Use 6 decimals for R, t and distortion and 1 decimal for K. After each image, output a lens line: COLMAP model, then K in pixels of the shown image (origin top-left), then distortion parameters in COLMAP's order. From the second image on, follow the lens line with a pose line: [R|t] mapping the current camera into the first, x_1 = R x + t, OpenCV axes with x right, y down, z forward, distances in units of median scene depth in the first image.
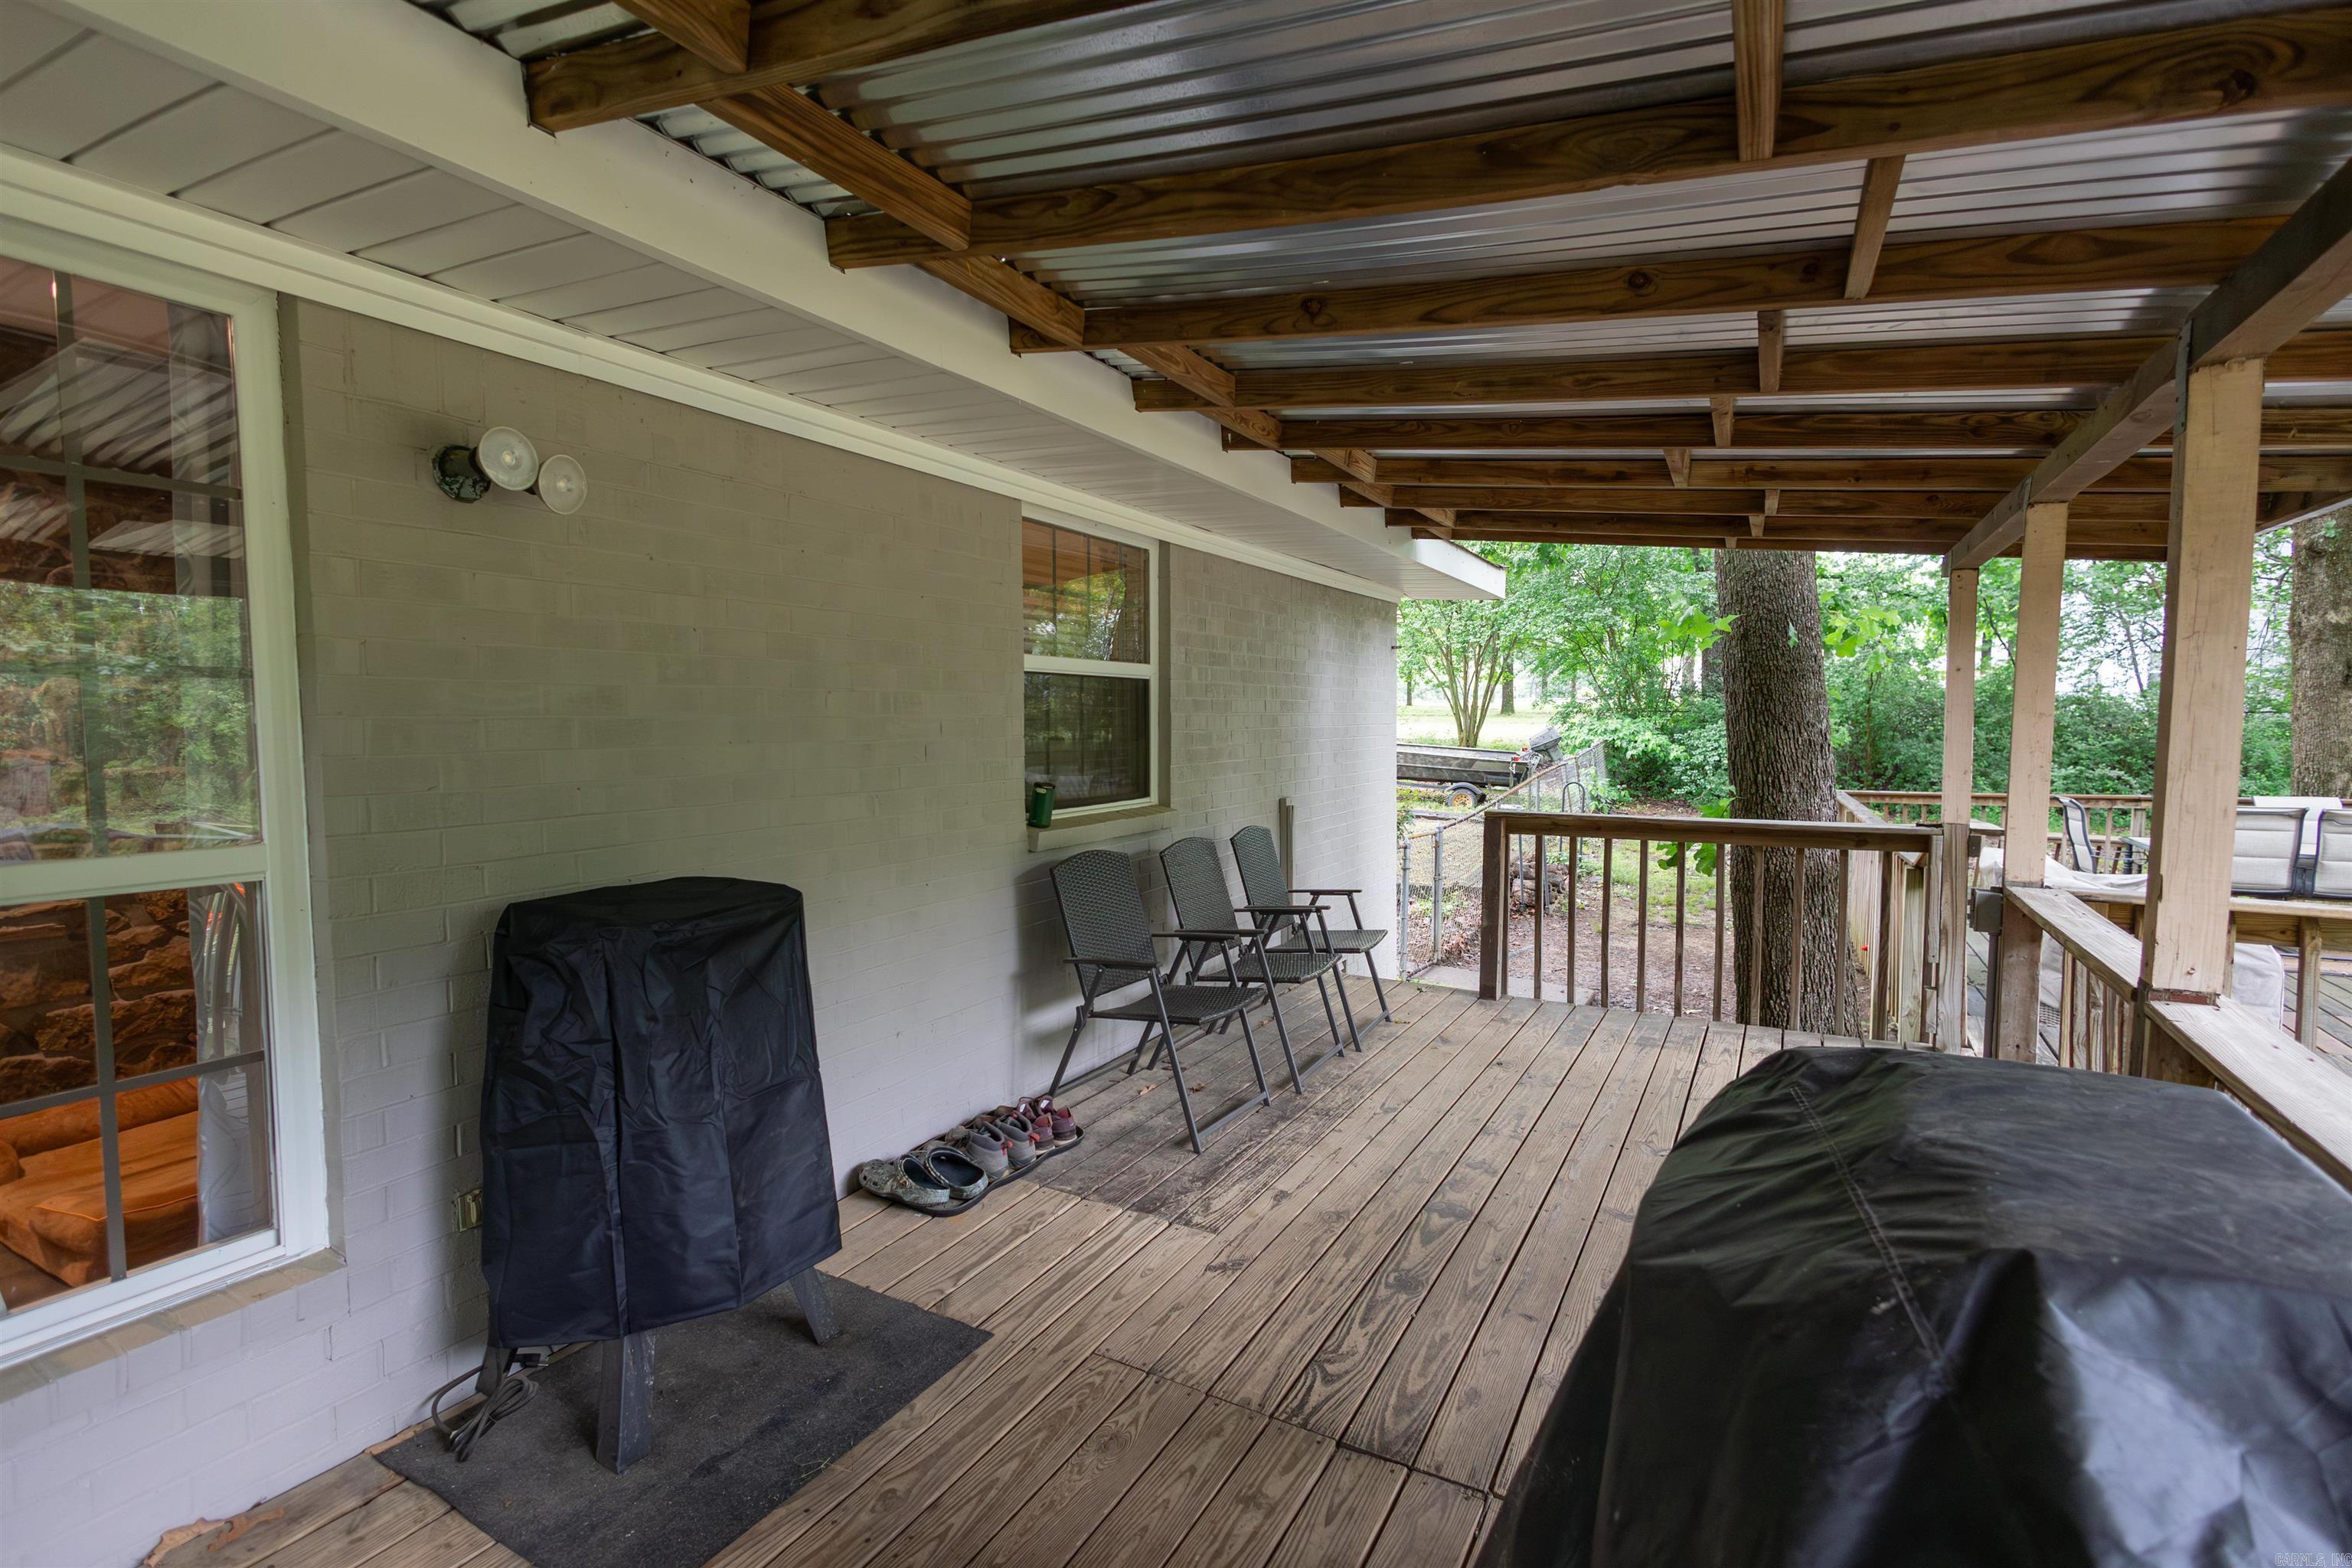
lens RADIAL K [[1120.1, 0, 1176.0], [0, 1120.1, 784.0], [0, 0, 1]] dist [-0.001684, -0.000452]
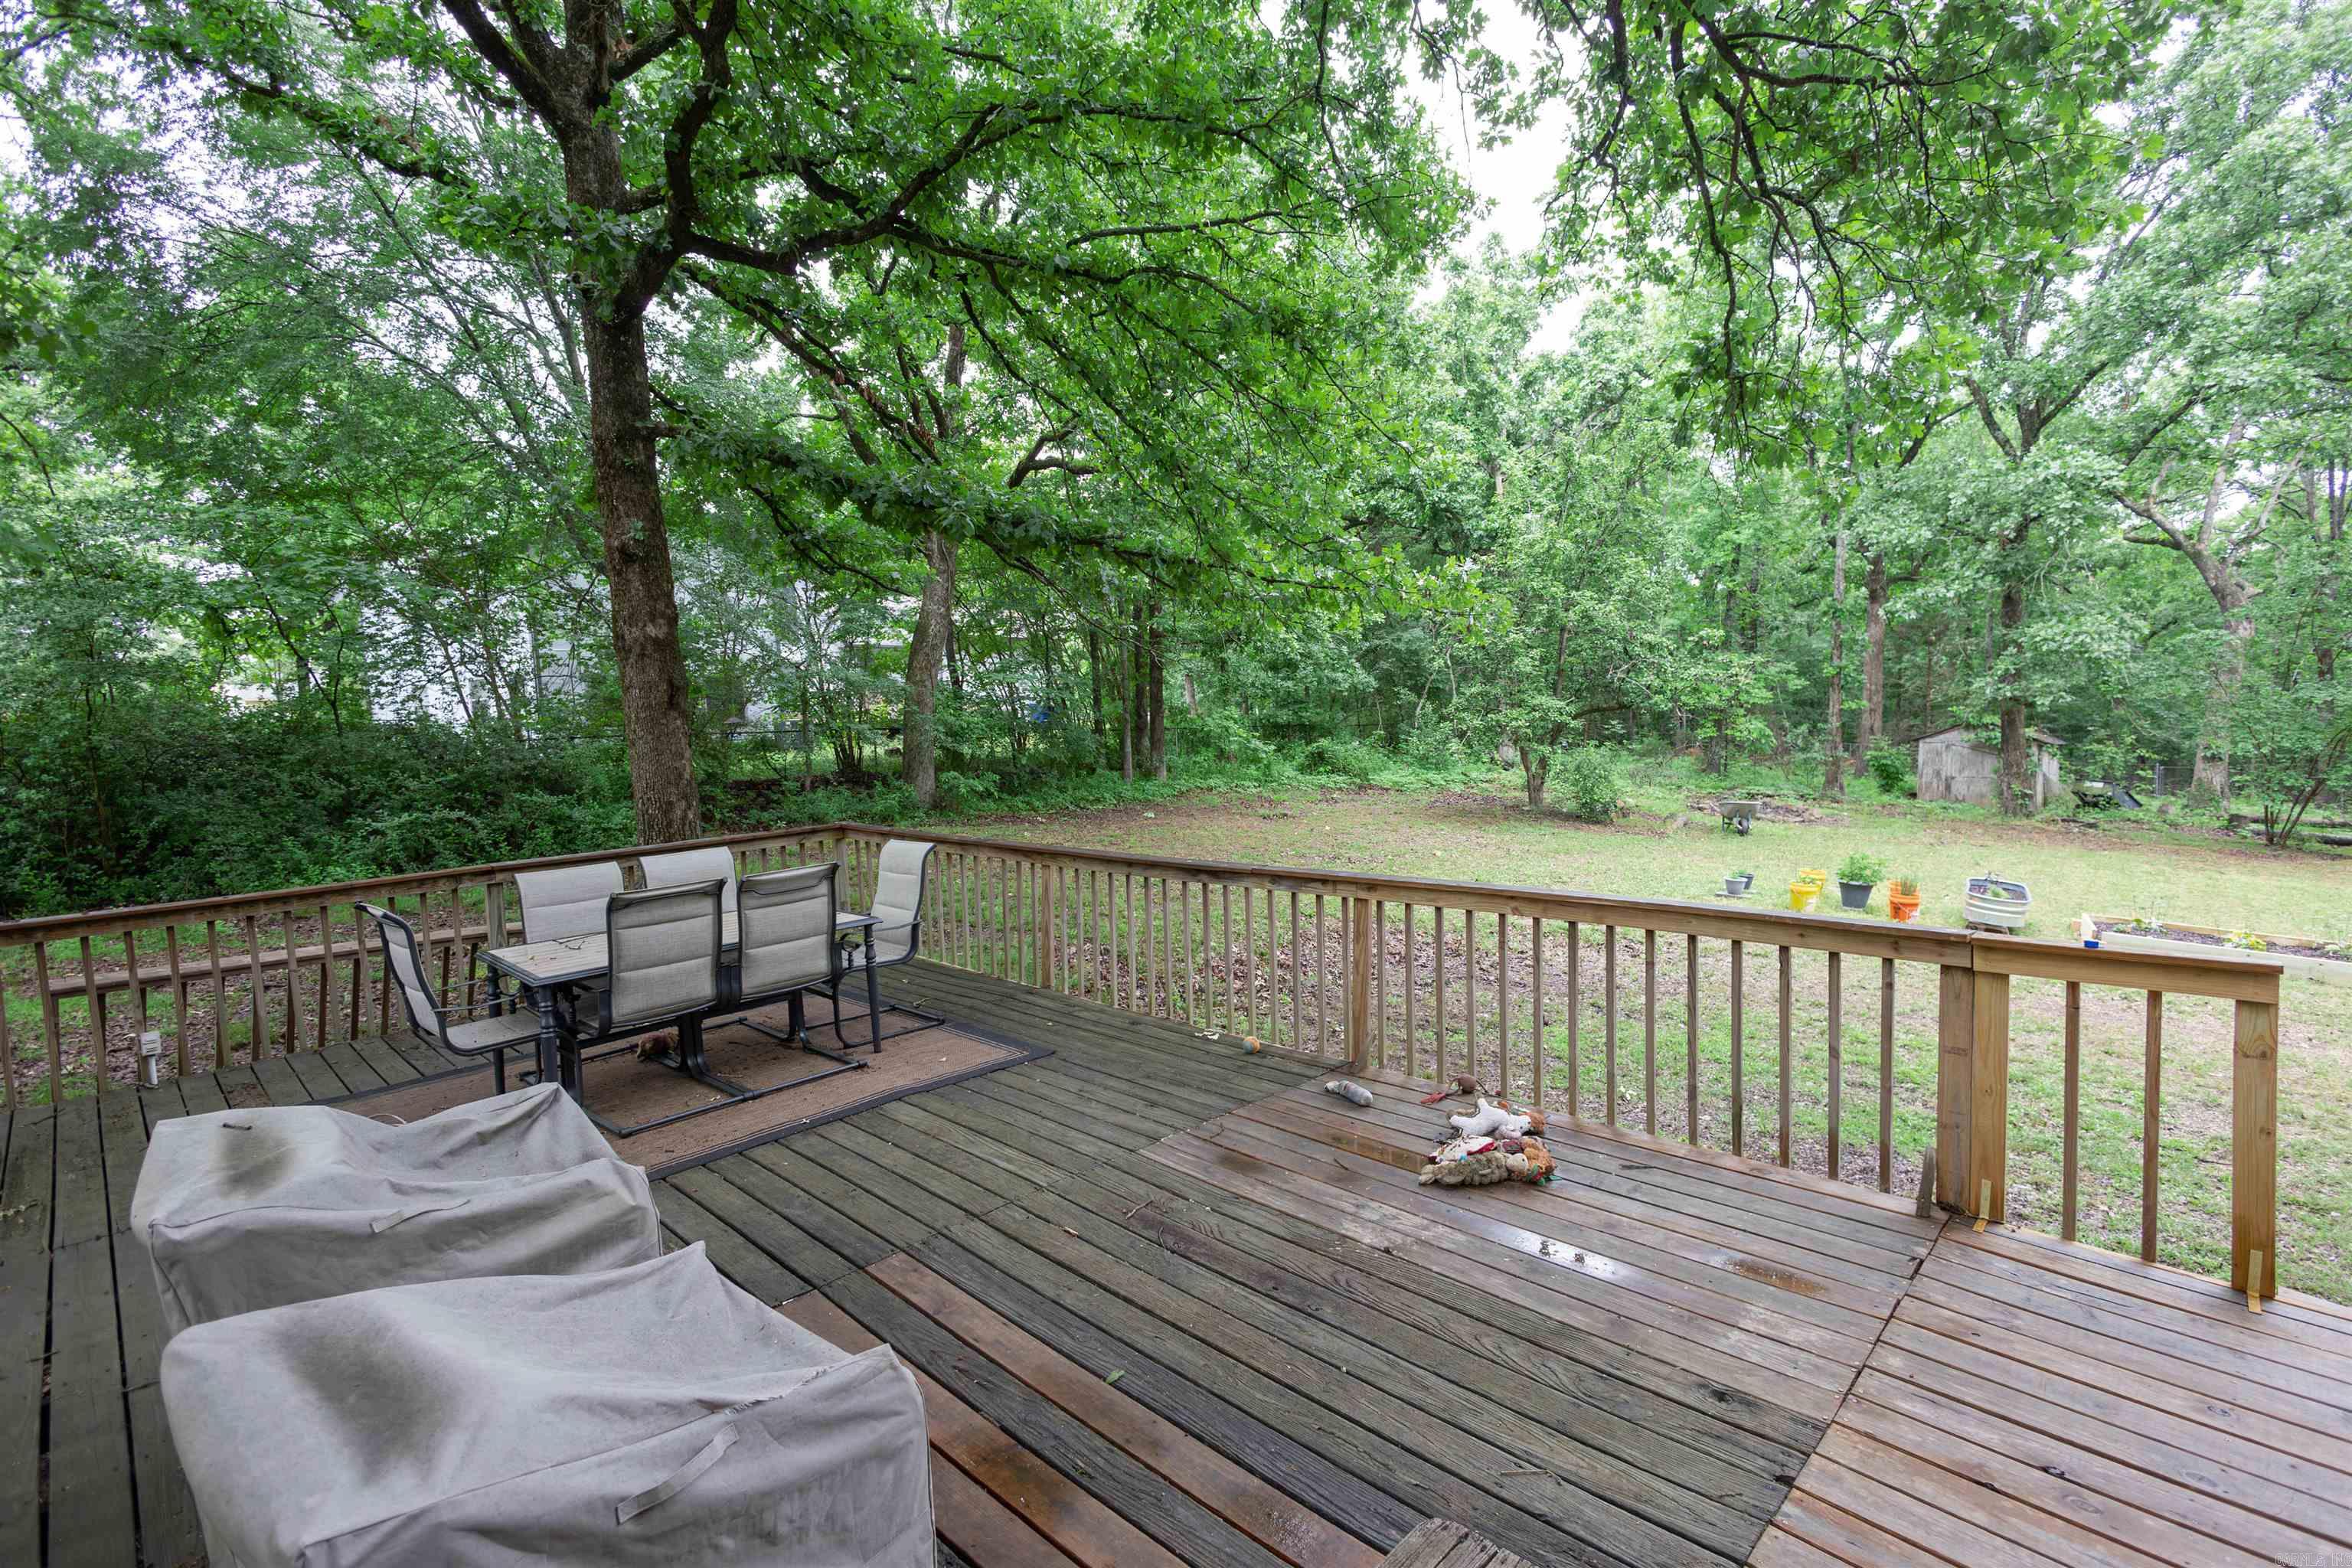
lens RADIAL K [[1120.1, 0, 1176.0], [0, 1120.1, 784.0], [0, 0, 1]] dist [-0.001684, -0.000452]
pose [[0.291554, -0.071626, 0.953869, 0.447835], [0.100205, 0.993993, 0.044011, -0.035412], [-0.951291, 0.082751, 0.296980, 0.528187]]
